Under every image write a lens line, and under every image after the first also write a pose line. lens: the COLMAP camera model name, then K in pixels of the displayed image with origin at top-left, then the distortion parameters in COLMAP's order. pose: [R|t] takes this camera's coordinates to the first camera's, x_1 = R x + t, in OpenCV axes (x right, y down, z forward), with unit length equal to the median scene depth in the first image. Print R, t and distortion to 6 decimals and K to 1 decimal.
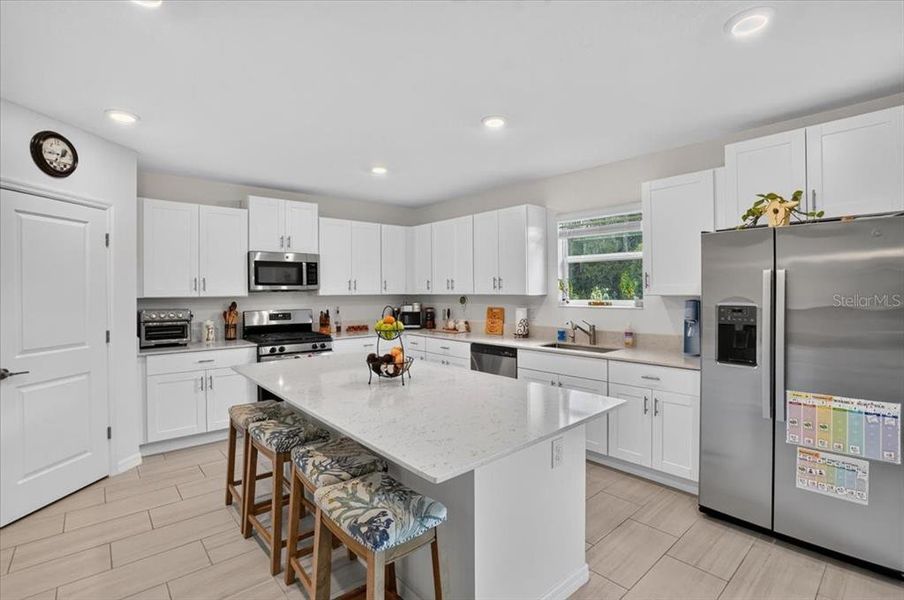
lens RADIAL K [[423.0, 0, 454.9], [0, 423.0, 290.7], [0, 0, 1]] dist [-0.049463, 0.012621]
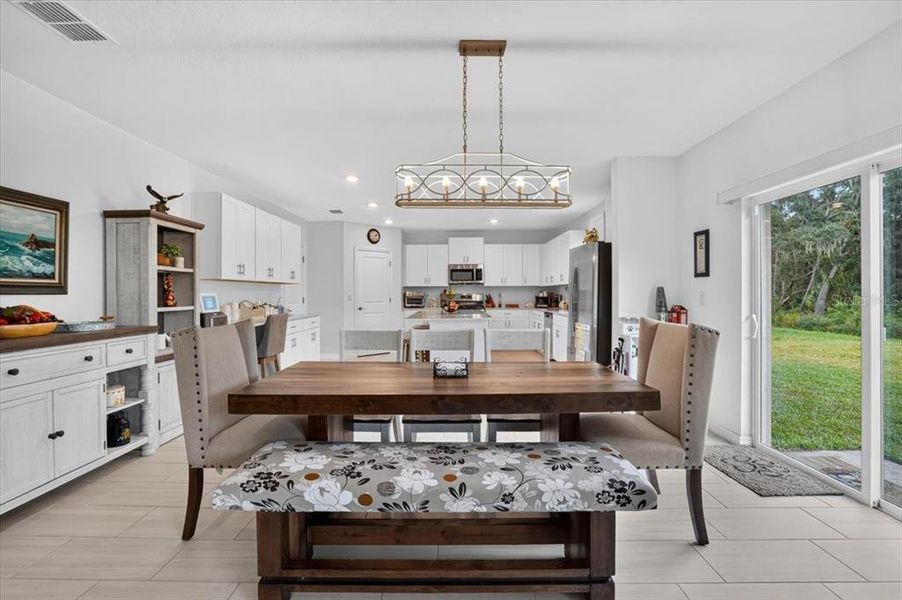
lens RADIAL K [[422.1, 0, 450.8], [0, 422.1, 292.1], [0, 0, 1]] dist [-0.049463, 0.012621]
pose [[0.740588, 0.000669, -0.671959, 0.931424], [-0.000440, 1.000000, 0.000511, 0.041239], [0.671960, -0.000083, 0.740588, -0.553712]]
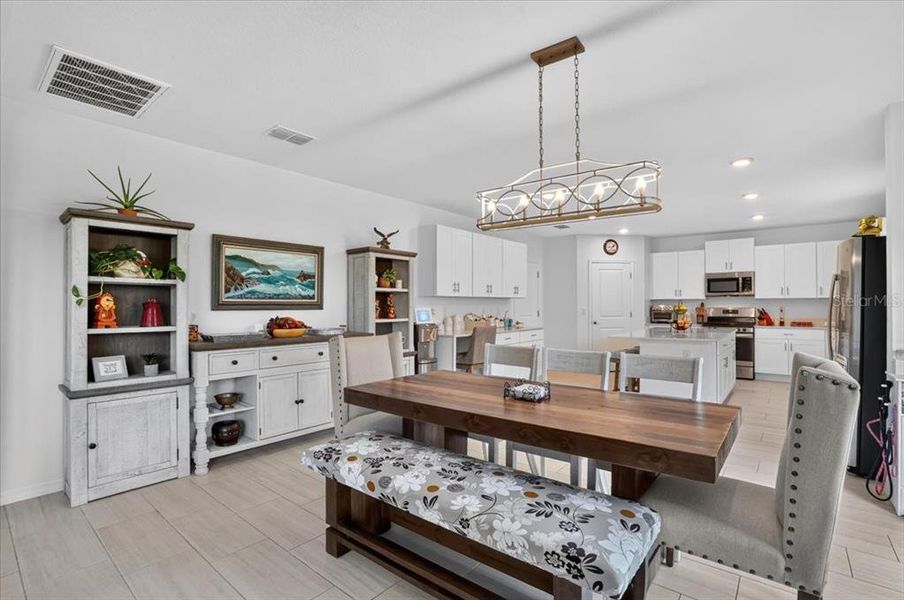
lens RADIAL K [[423.0, 0, 452.0], [0, 423.0, 300.7], [0, 0, 1]] dist [-0.049463, 0.012621]
pose [[0.157261, -0.003915, -0.987549, 1.074108], [-0.000894, 0.999991, -0.004107, 0.028810], [0.987557, 0.001528, 0.157256, -0.334198]]
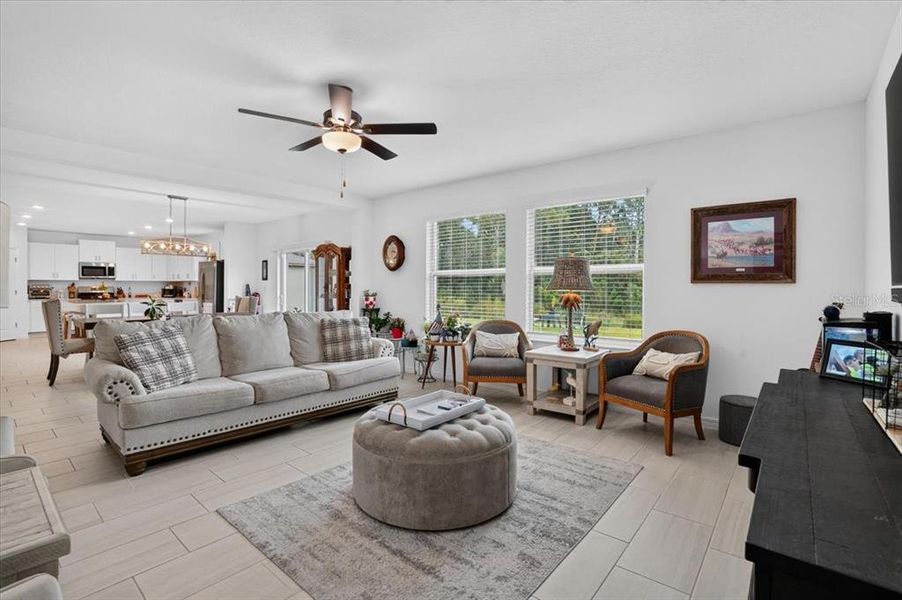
lens RADIAL K [[422.1, 0, 456.7], [0, 422.1, 293.5], [0, 0, 1]] dist [-0.049463, 0.012621]
pose [[0.989322, 0.005992, 0.145620, 1.367497], [-0.008103, 0.999870, 0.013911, 0.039885], [-0.145518, -0.014942, 0.989243, -1.717741]]
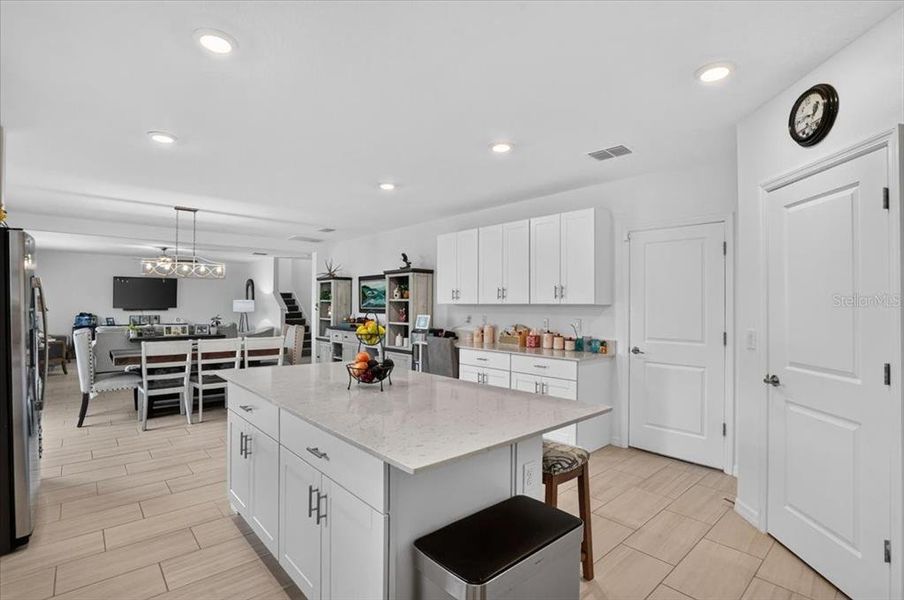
lens RADIAL K [[423.0, 0, 453.5], [0, 423.0, 305.6], [0, 0, 1]] dist [-0.049463, 0.012621]
pose [[-0.999973, -0.000121, -0.007334, -0.189538], [-0.000129, 0.999999, 0.001064, 0.013855], [0.007334, 0.001065, -0.999973, 1.113009]]
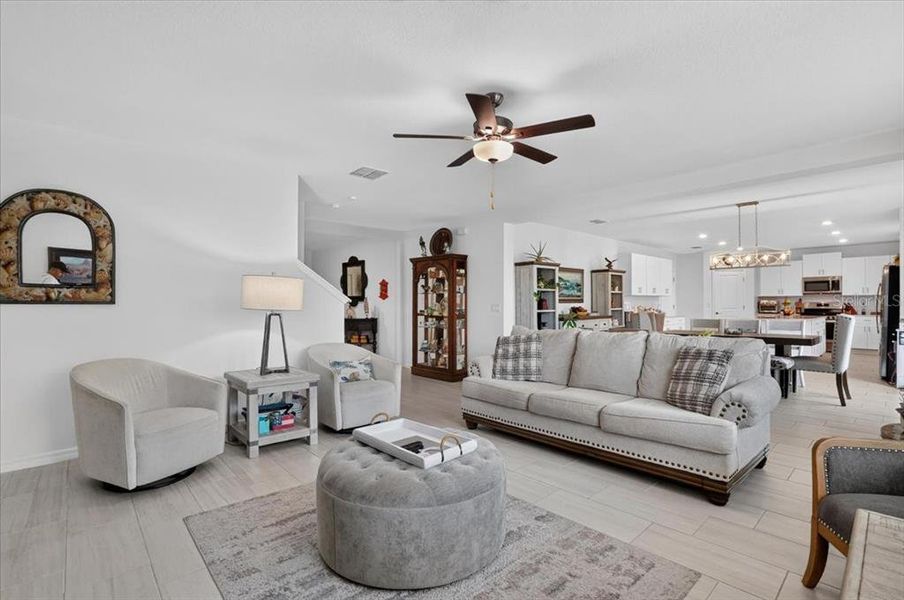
lens RADIAL K [[423.0, 0, 447.0], [0, 423.0, 307.9], [0, 0, 1]] dist [-0.049463, 0.012621]
pose [[-0.001877, 0.014630, -0.999891, 1.931558], [0.005189, 0.999880, 0.014620, 0.038045], [0.999985, -0.005161, -0.001953, -1.094982]]
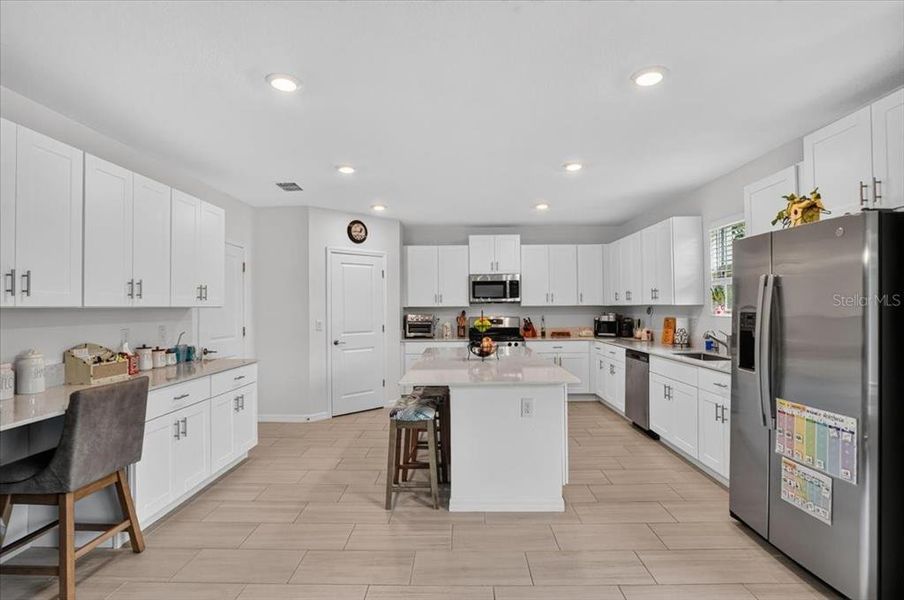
lens RADIAL K [[438.9, 0, 455.7], [0, 438.9, 305.3], [0, 0, 1]] dist [-0.035788, 0.000635]
pose [[0.739614, -0.002330, -0.673028, 0.479906], [0.002858, 0.999996, -0.000321, 0.009708], [0.673026, -0.001686, 0.739617, -0.139406]]
